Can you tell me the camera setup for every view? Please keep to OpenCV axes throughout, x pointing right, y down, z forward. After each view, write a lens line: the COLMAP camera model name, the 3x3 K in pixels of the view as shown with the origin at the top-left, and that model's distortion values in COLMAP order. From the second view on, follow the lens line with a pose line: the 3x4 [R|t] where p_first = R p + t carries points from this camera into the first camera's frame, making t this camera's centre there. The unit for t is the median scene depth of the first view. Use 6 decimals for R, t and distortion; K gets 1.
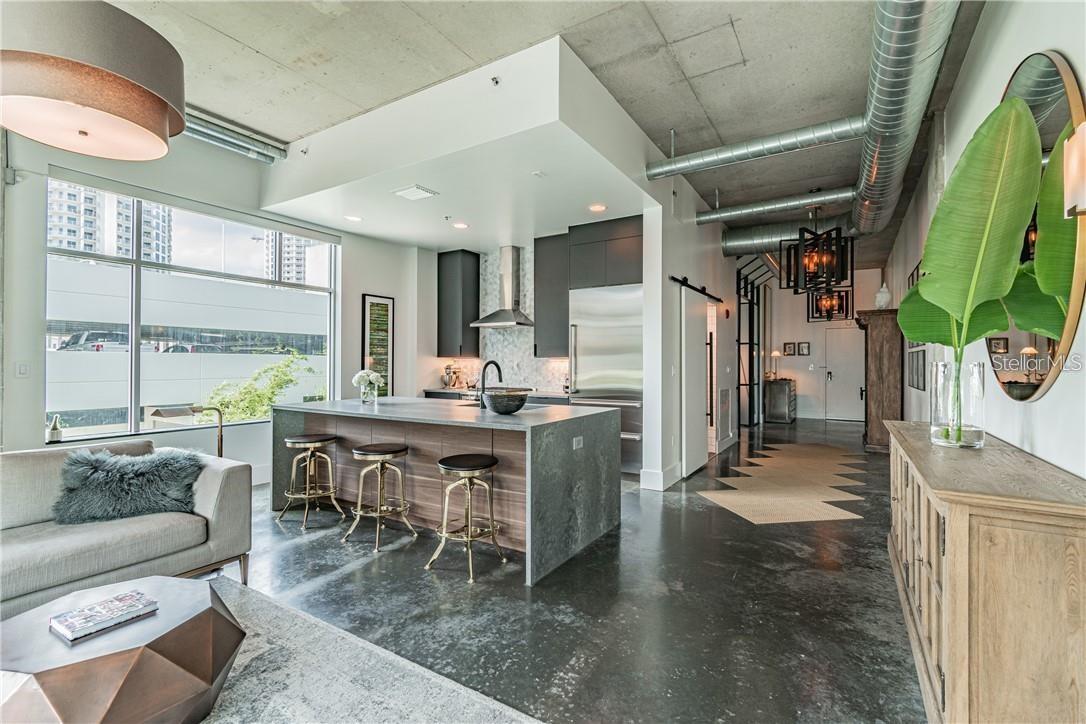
lens RADIAL K [[483.4, 0, 553.4], [0, 483.4, 359.4], [0, 0, 1]] dist [0.002273, -0.001412]
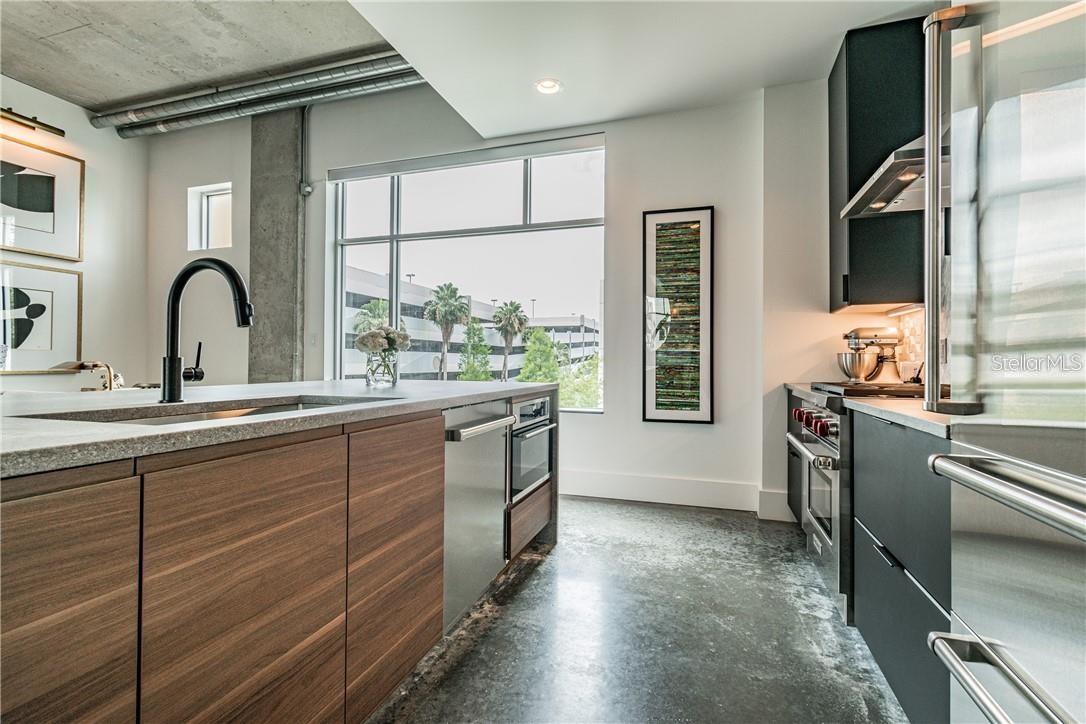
lens RADIAL K [[483.4, 0, 554.5], [0, 483.4, 360.9], [0, 0, 1]] dist [0.002273, -0.001412]
pose [[0.239965, -0.011048, -0.970719, 0.161211], [0.006604, 0.999931, -0.009748, 0.055713], [0.970759, -0.004072, 0.240021, 0.817997]]
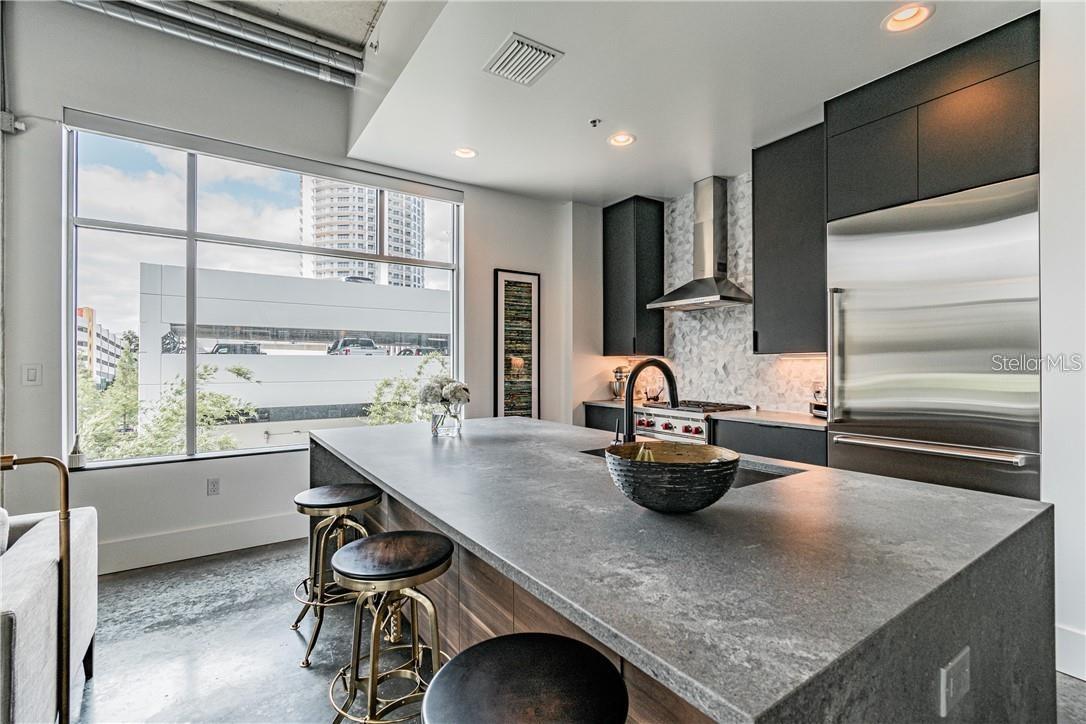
lens RADIAL K [[483.4, 0, 545.5], [0, 483.4, 358.8], [0, 0, 1]] dist [0.002273, -0.001412]
pose [[0.904588, -0.008450, -0.426204, -0.019694], [0.007116, 0.999964, -0.004723, 0.003300], [0.426229, 0.001239, 0.904615, 0.402802]]
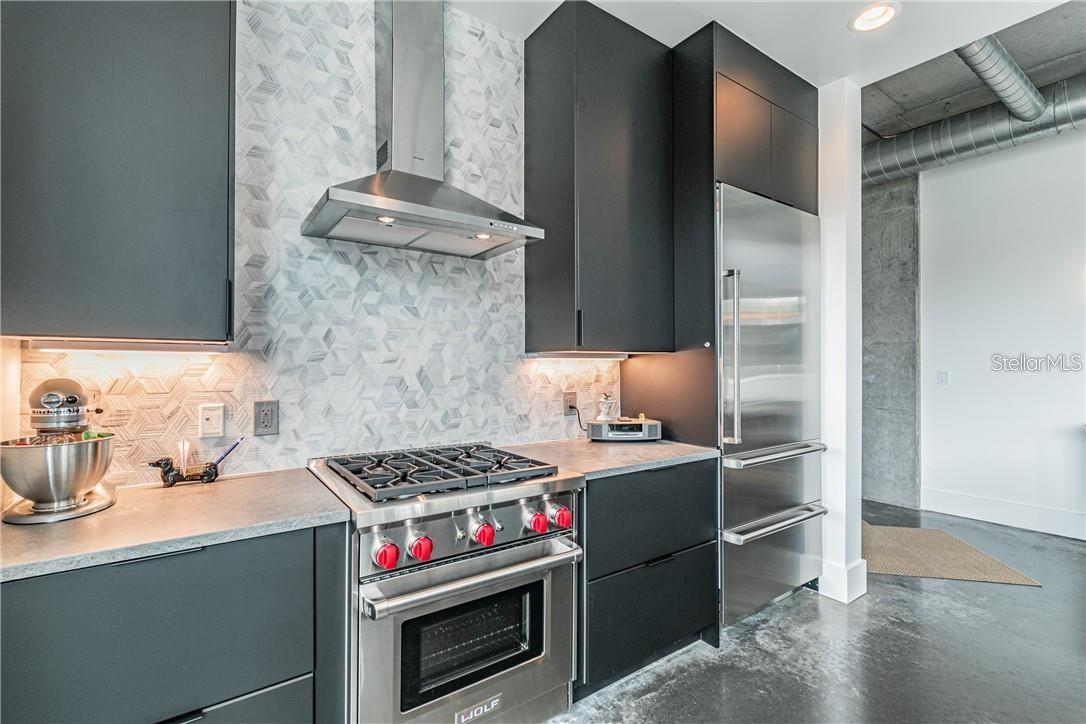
lens RADIAL K [[483.4, 0, 540.9], [0, 483.4, 361.5], [0, 0, 1]] dist [0.002273, -0.001412]
pose [[0.400898, 0.003106, 0.916117, -0.388548], [-0.006168, 0.999981, -0.000692, 0.004669], [-0.916102, -0.005373, 0.400909, 0.969857]]
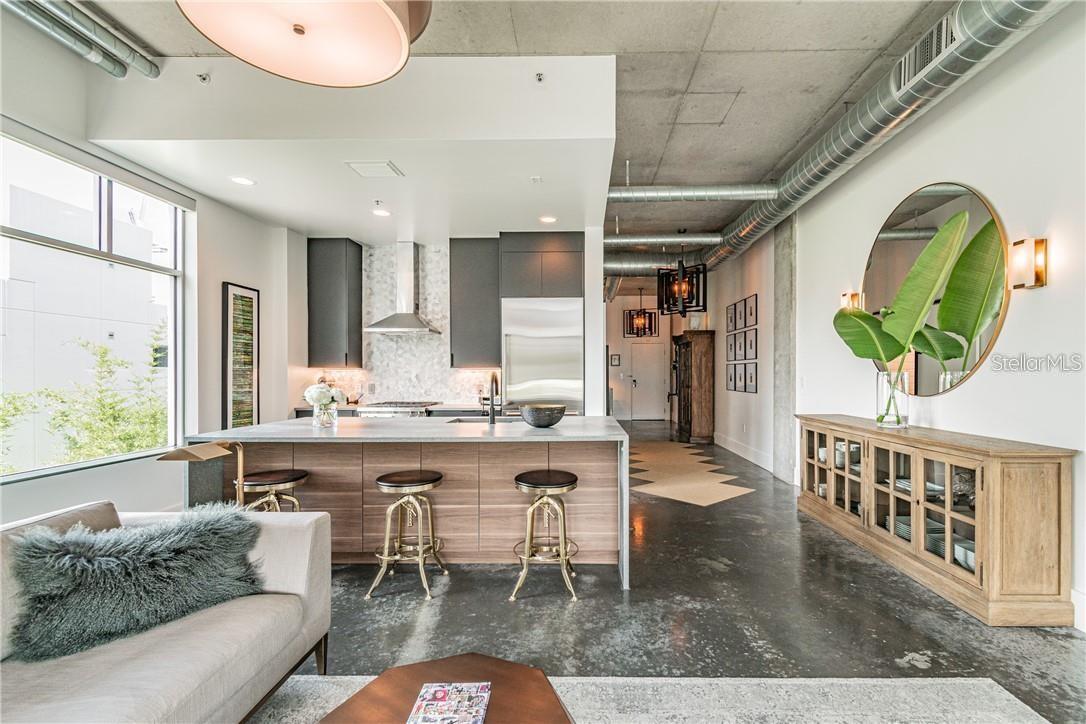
lens RADIAL K [[483.4, 0, 582.9], [0, 483.4, 377.1], [0, 0, 1]] dist [0.002273, -0.001412]
pose [[0.858654, -0.008664, 0.512483, -0.324461], [0.000371, 0.999867, 0.016281, -0.000964], [-0.512556, -0.013790, 0.858543, 0.080940]]
